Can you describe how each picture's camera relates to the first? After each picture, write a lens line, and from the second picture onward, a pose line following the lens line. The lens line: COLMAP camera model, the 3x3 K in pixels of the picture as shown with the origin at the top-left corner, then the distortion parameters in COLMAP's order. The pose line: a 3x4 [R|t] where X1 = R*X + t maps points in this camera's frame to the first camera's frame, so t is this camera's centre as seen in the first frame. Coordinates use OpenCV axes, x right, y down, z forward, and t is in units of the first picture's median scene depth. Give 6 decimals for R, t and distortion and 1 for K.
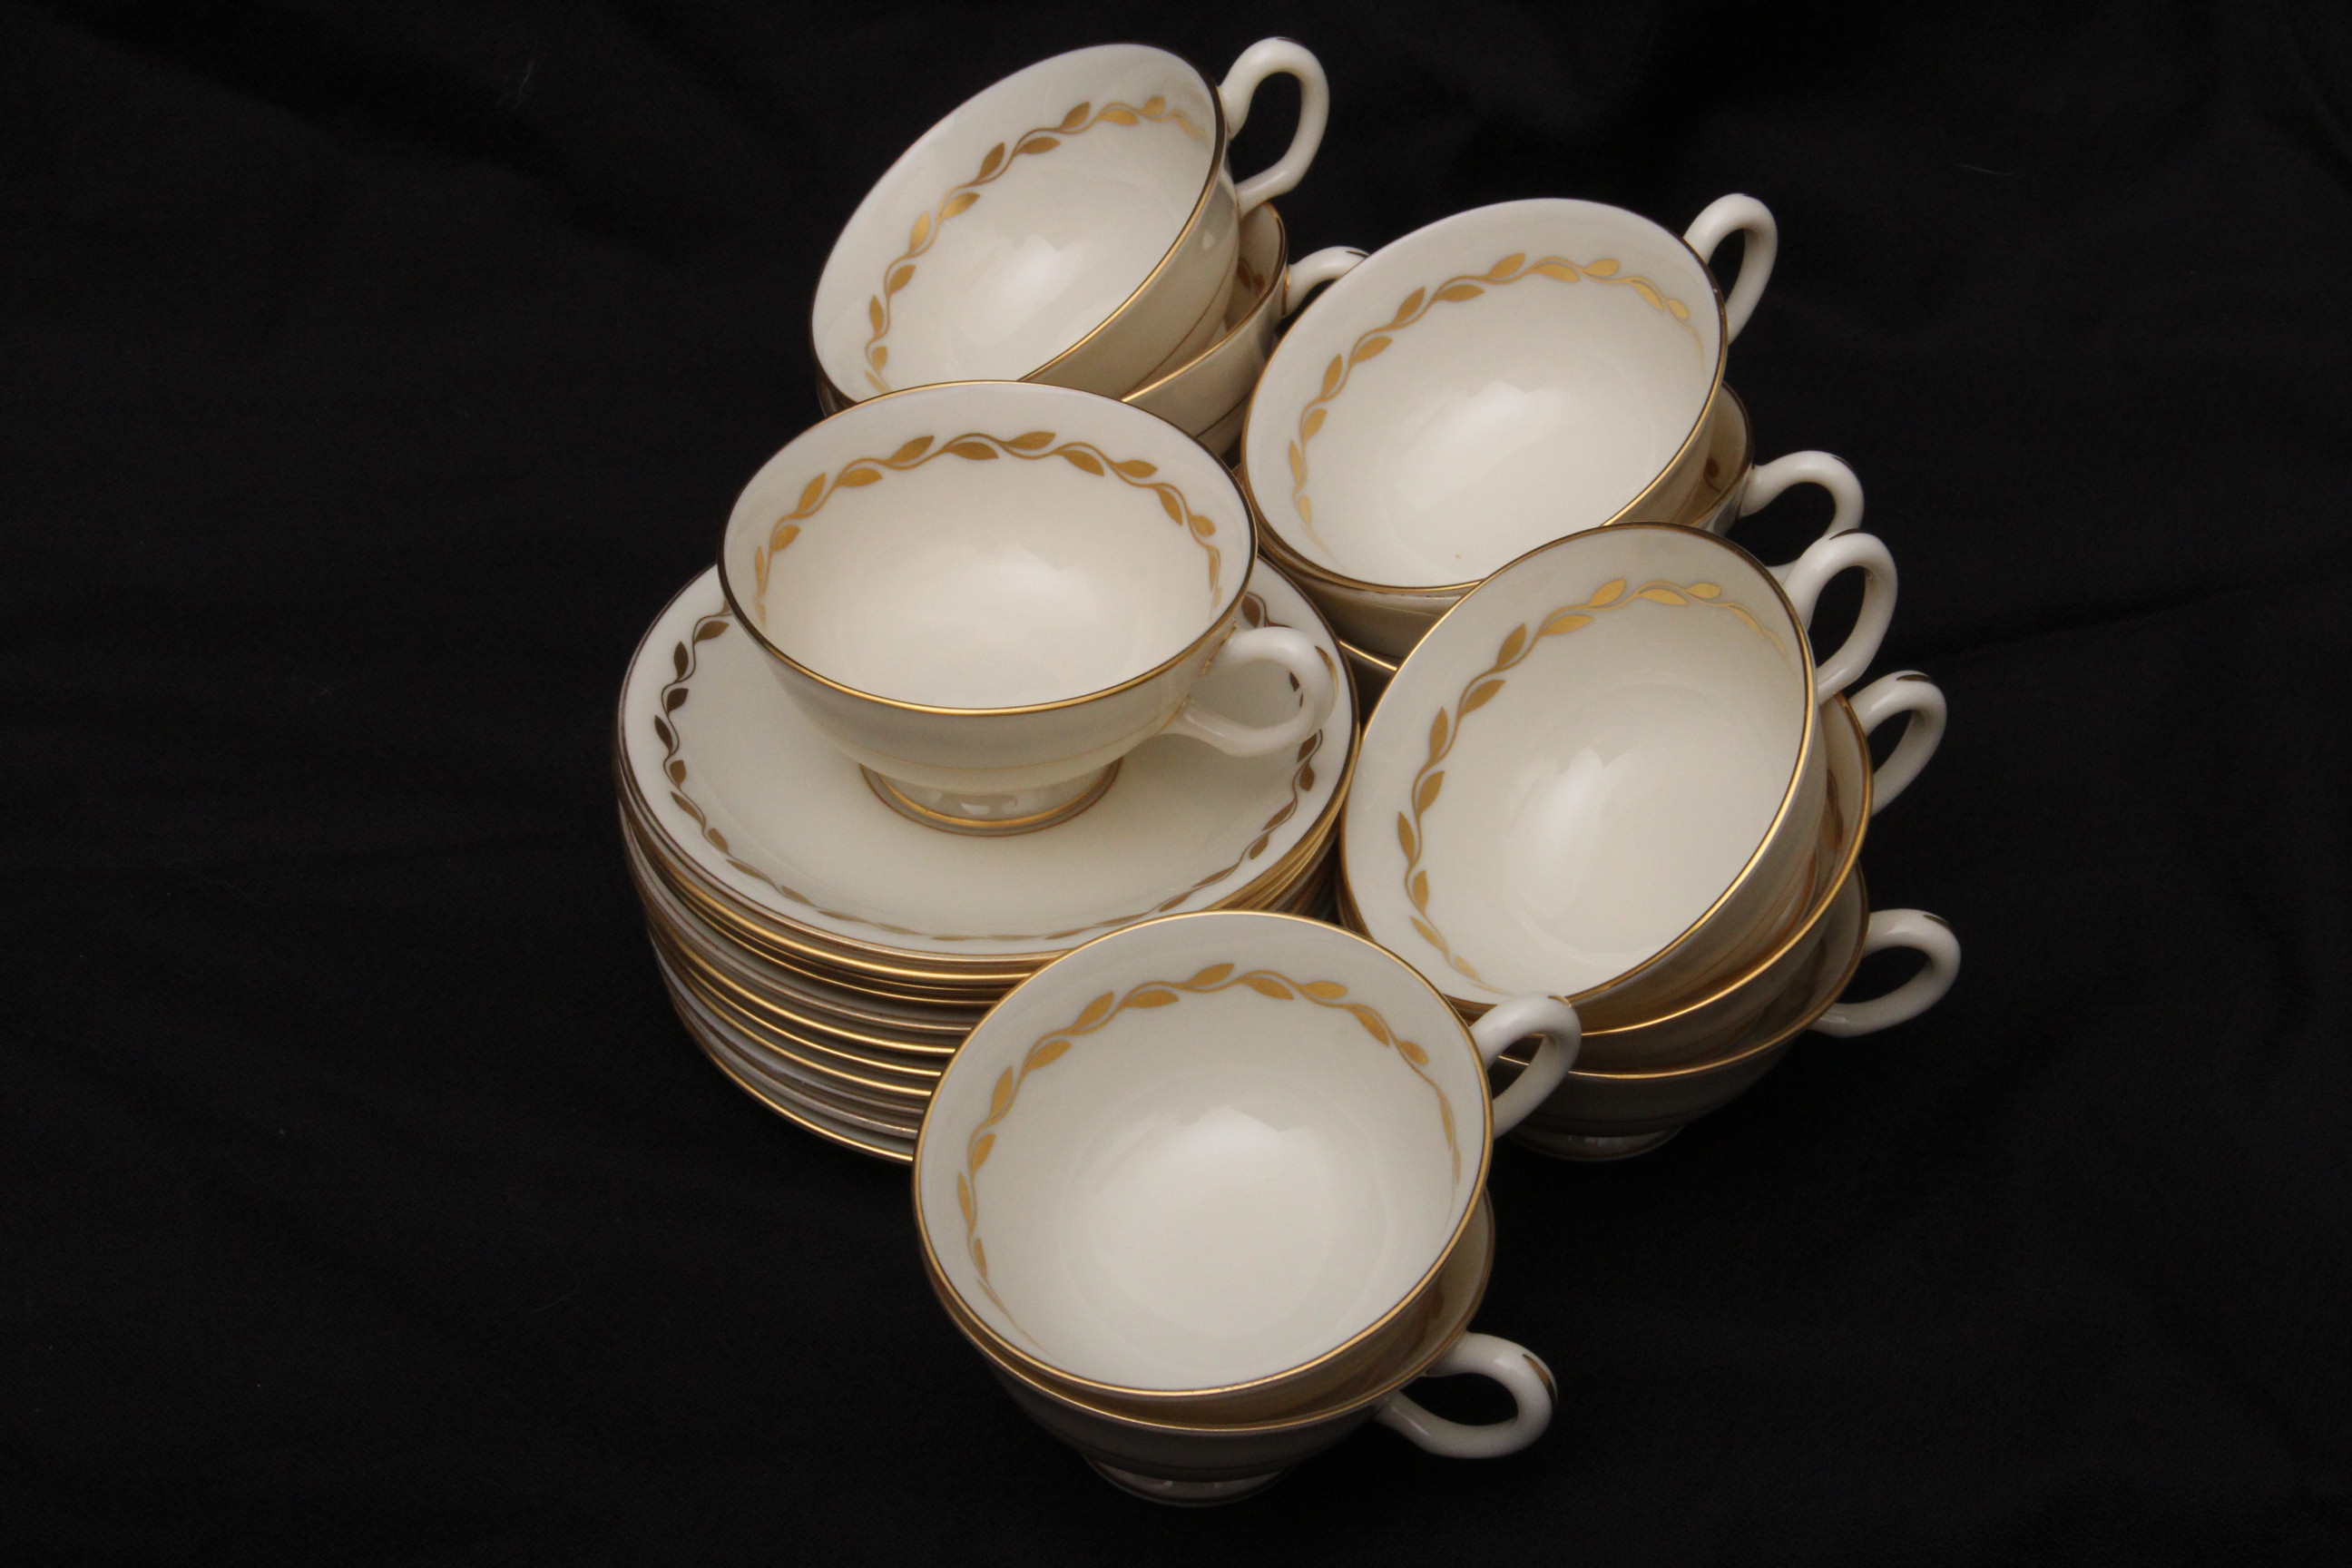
lens RADIAL K [[5246.7, 0, 1176.0], [0, 5246.7, 784.0], [0, 0, 1]] dist [0.603195, 0.018961]
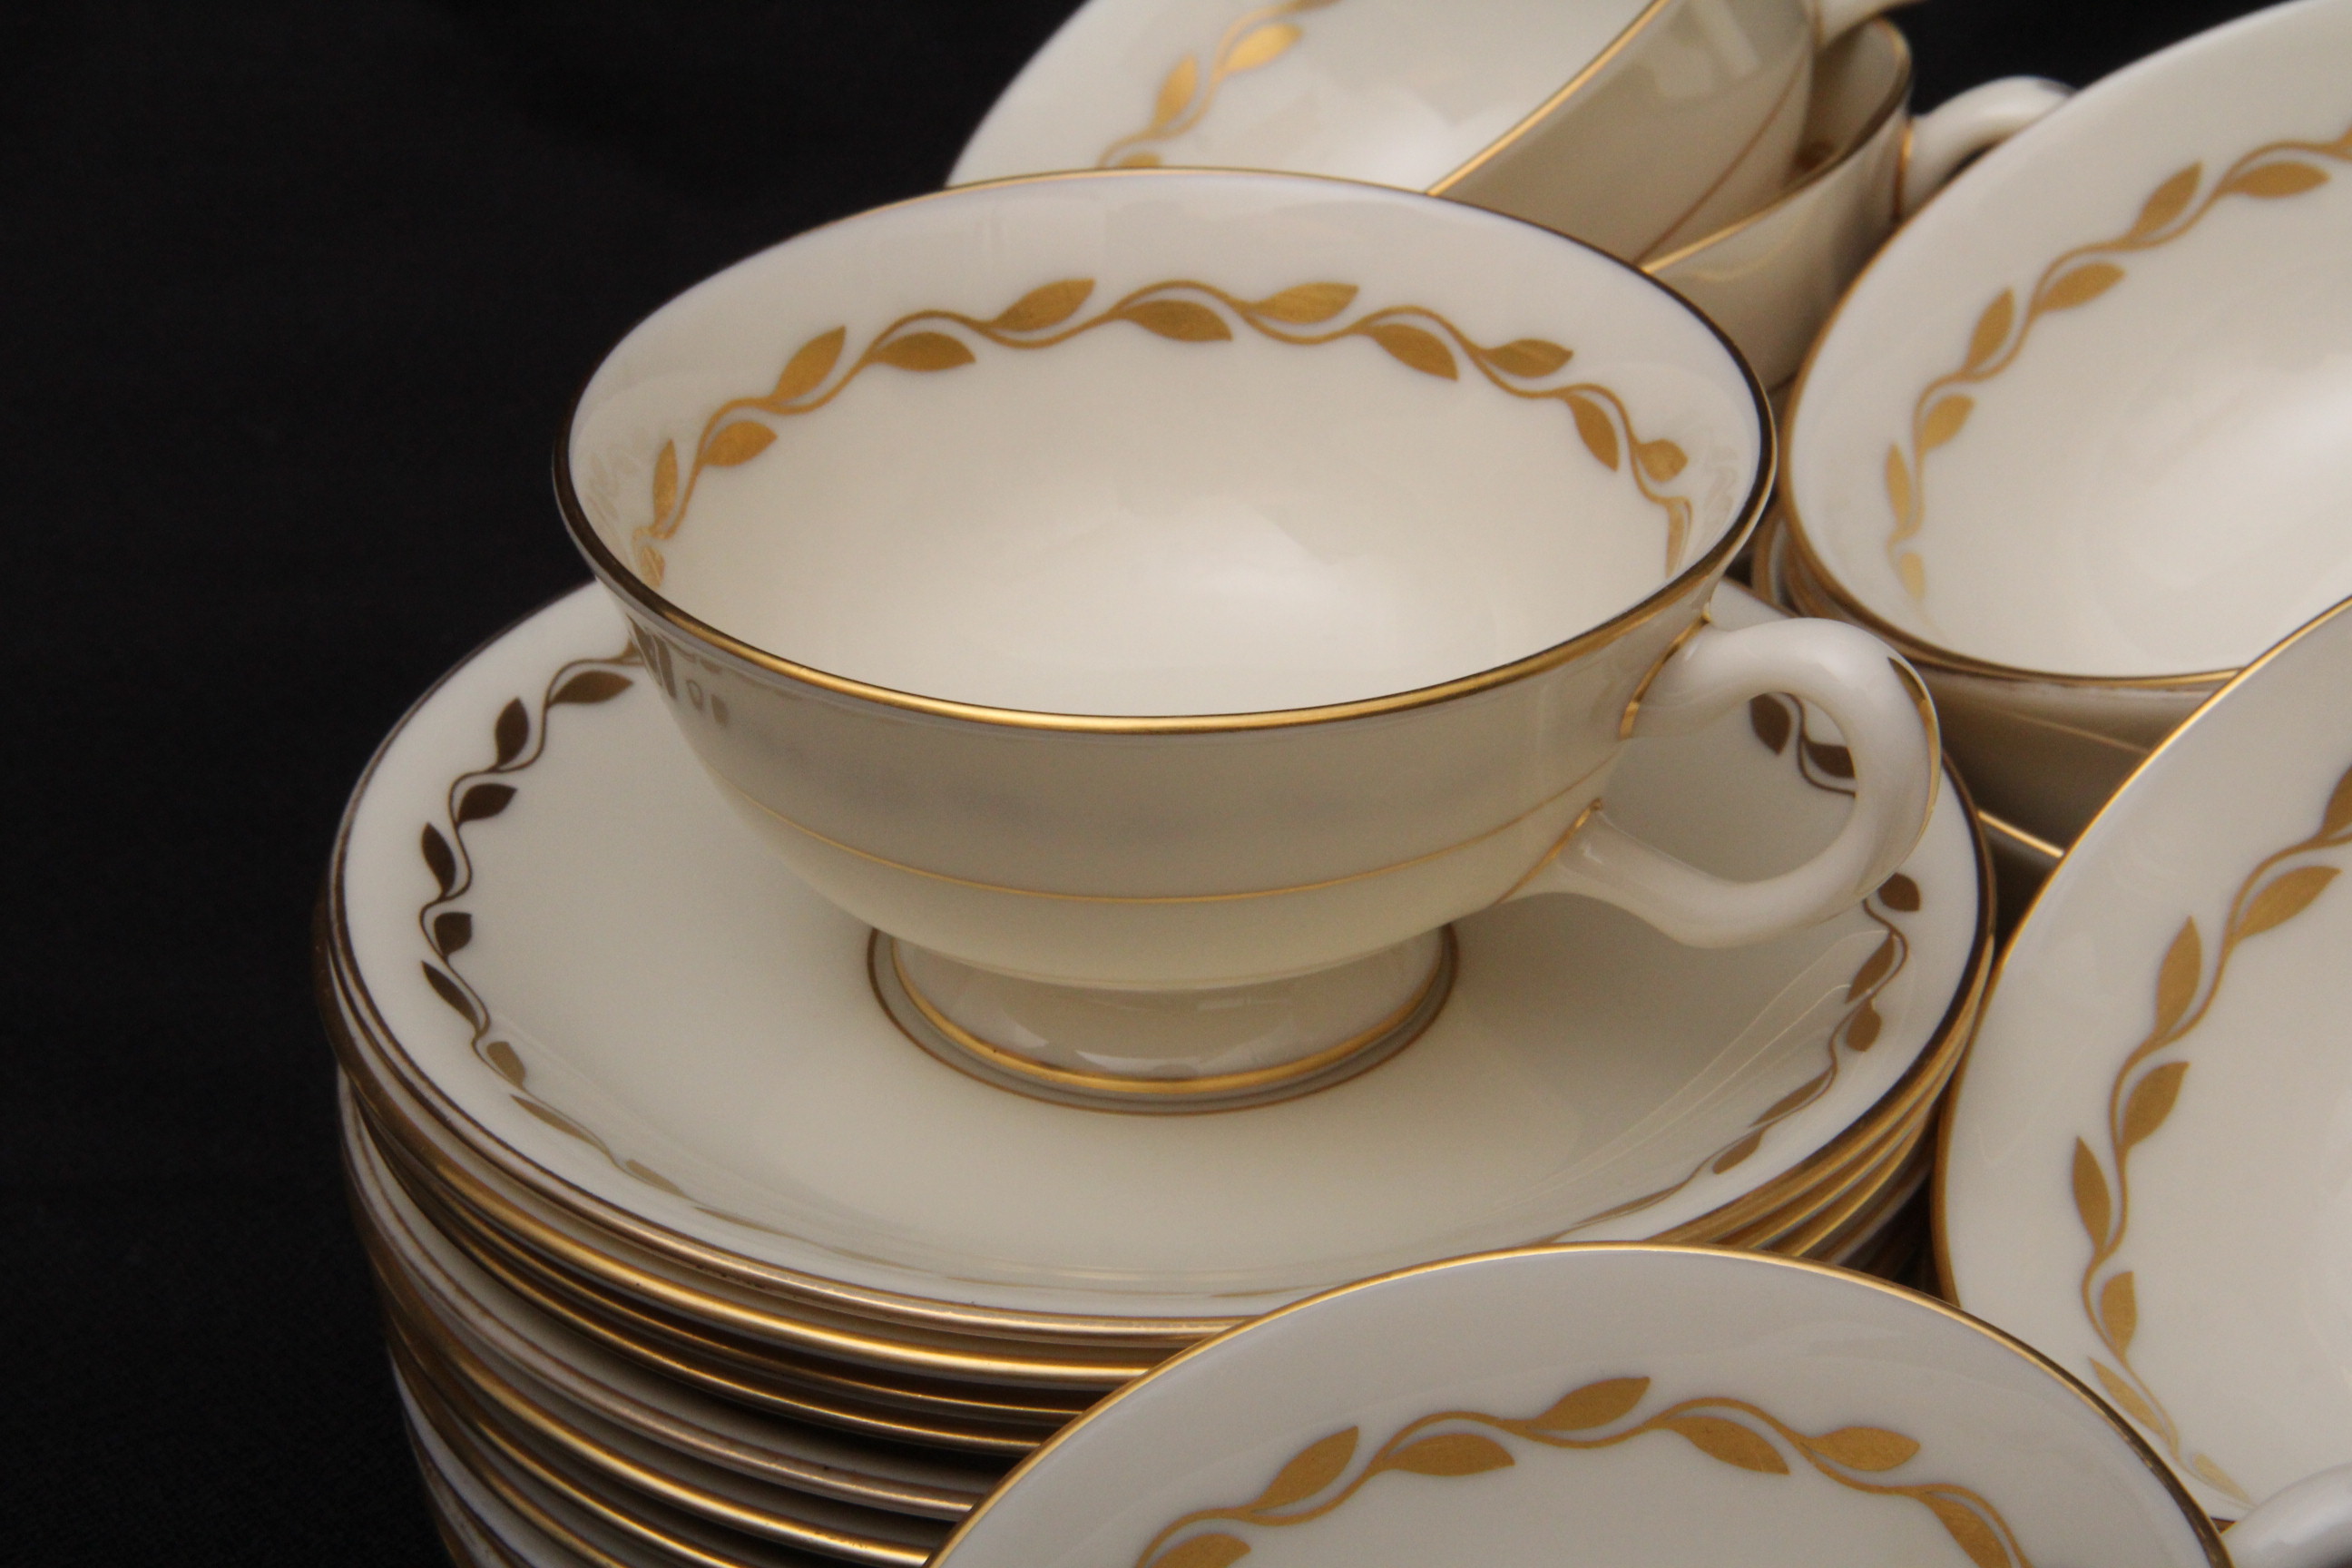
lens RADIAL K [[6827.5, 0, 1176.0], [0, 6827.5, 784.0], [0, 0, 1]] dist [0.362511, 0.993913]
pose [[0.992439, 0.056700, -0.108862, 0.028779], [-0.074983, 0.982240, -0.171993, 0.079924], [0.097176, 0.178855, 0.979065, 0.429985]]
